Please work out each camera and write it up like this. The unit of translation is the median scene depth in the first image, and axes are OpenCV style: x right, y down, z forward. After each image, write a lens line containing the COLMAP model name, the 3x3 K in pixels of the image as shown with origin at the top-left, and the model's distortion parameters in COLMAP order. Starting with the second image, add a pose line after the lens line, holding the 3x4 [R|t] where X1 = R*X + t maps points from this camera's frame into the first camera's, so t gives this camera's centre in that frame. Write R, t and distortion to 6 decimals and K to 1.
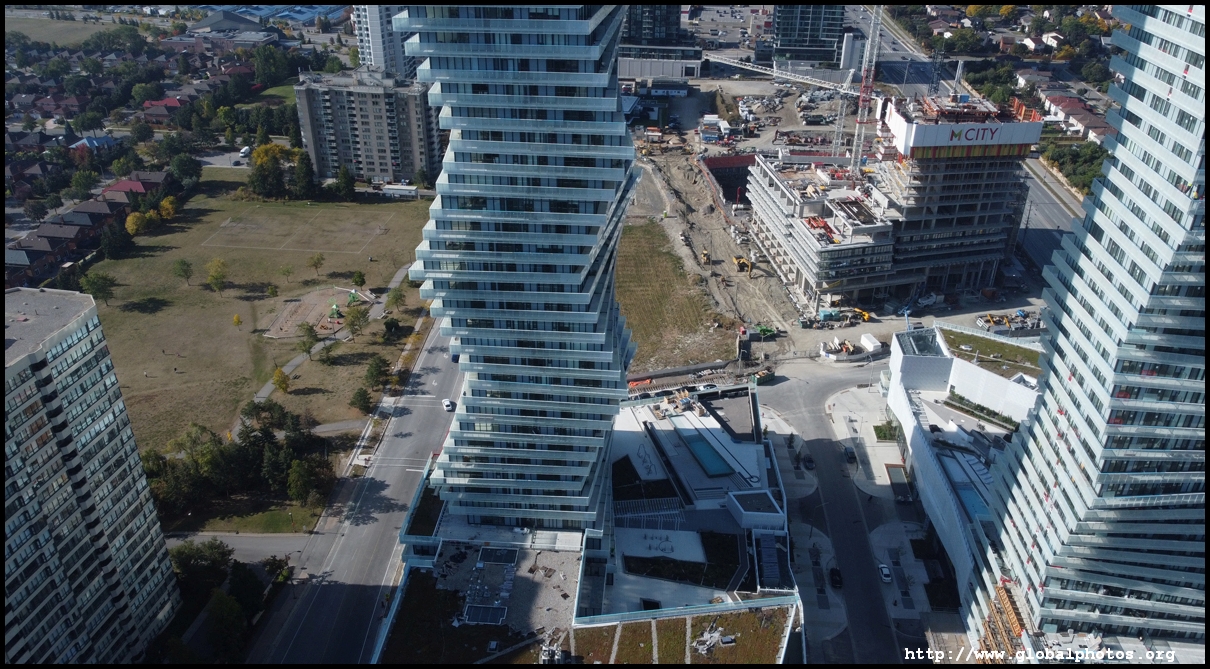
lens RADIAL K [[911.2, 0, 605.0], [0, 911.2, 334.5], [0, 0, 1]] dist [0.000389, 0.000709]
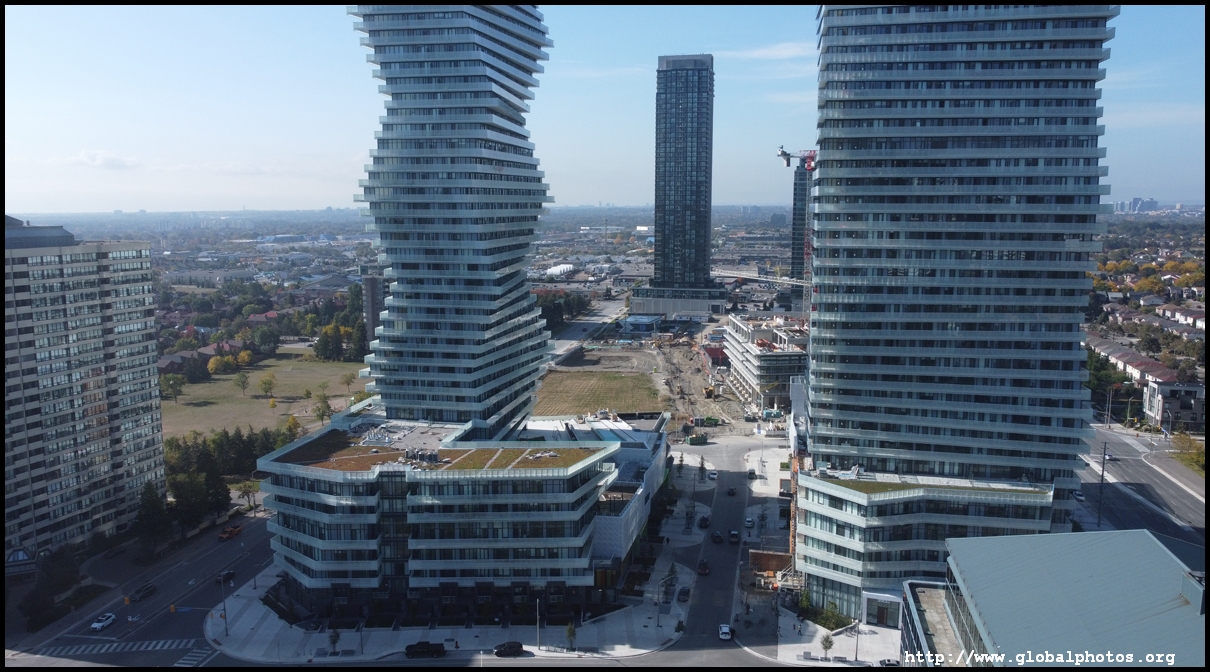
lens RADIAL K [[920.8, 0, 605.0], [0, 920.8, 336.0], [0, 0, 1]] dist [0.035858, -0.106616]
pose [[0.993205, 0.012191, -0.115741, 0.170124], [-0.053510, 0.930979, -0.361130, 0.310108], [0.103350, 0.364869, 0.925305, -0.115548]]
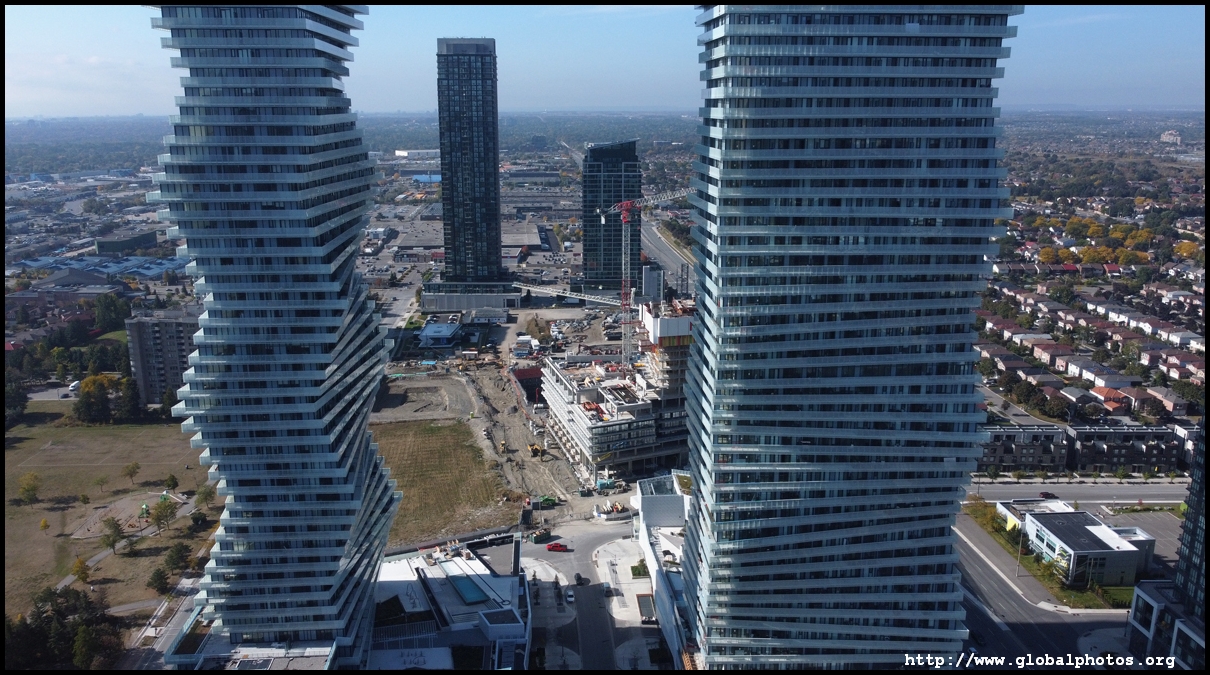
lens RADIAL K [[912.3, 0, 605.0], [0, 912.3, 337.5], [0, 0, 1]] dist [0.016326, -0.032744]
pose [[0.989378, -0.040738, 0.139538, 0.093567], [0.076251, 0.962705, -0.259587, 0.096873], [-0.123759, 0.267470, 0.955585, -0.135260]]
